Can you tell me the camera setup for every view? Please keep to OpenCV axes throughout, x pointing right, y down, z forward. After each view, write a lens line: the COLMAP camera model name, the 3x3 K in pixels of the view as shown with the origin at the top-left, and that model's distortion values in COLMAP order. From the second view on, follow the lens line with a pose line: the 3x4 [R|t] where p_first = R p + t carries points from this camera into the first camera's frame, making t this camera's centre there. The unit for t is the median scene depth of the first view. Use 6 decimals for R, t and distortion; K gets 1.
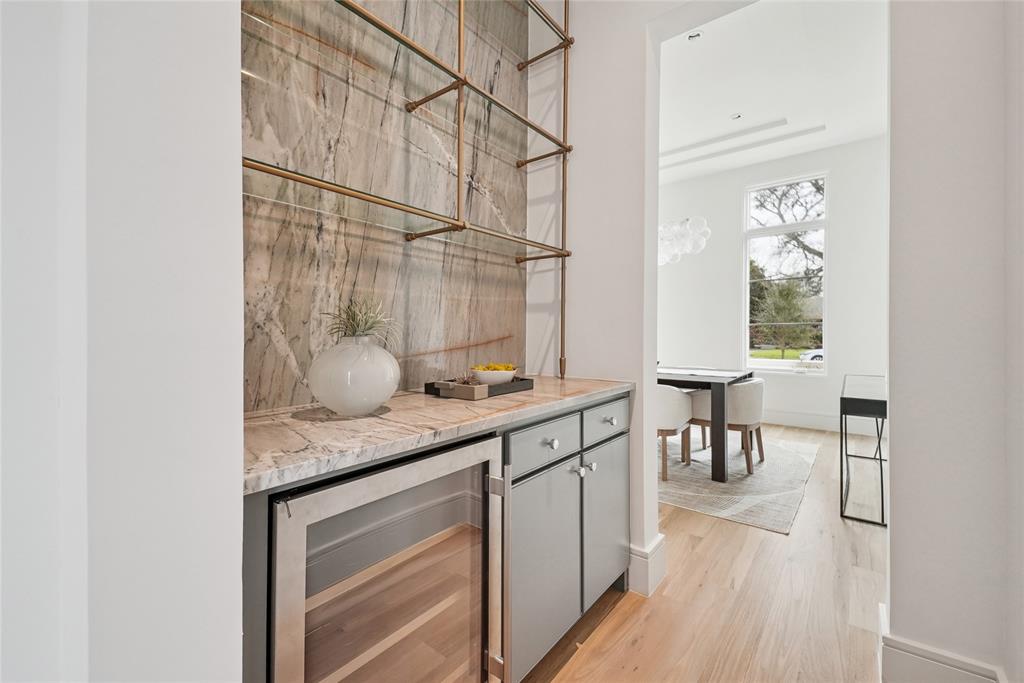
lens RADIAL K [[431.7, 0, 514.1], [0, 431.7, 336.4], [0, 0, 1]] dist [-0.000250, -0.000398]
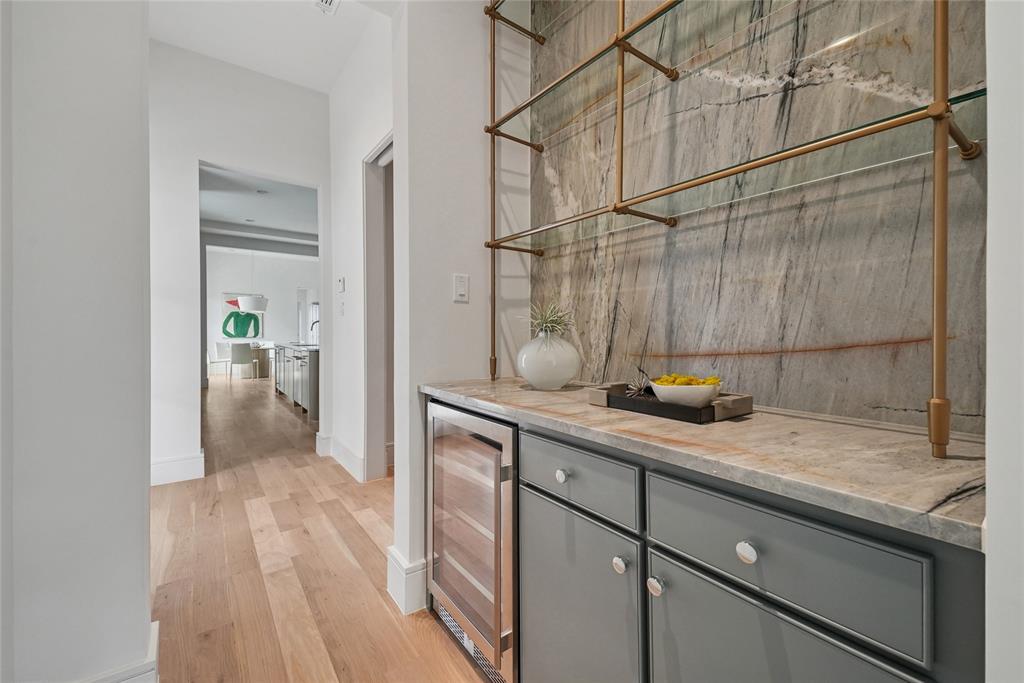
lens RADIAL K [[431.7, 0, 515.8], [0, 431.7, 333.2], [0, 0, 1]] dist [-0.000250, -0.000398]
pose [[-0.292720, 0.010919, -0.956136, 0.746474], [-0.004939, 0.999904, 0.012931, -0.011464], [0.956186, 0.008508, -0.292638, 1.007981]]
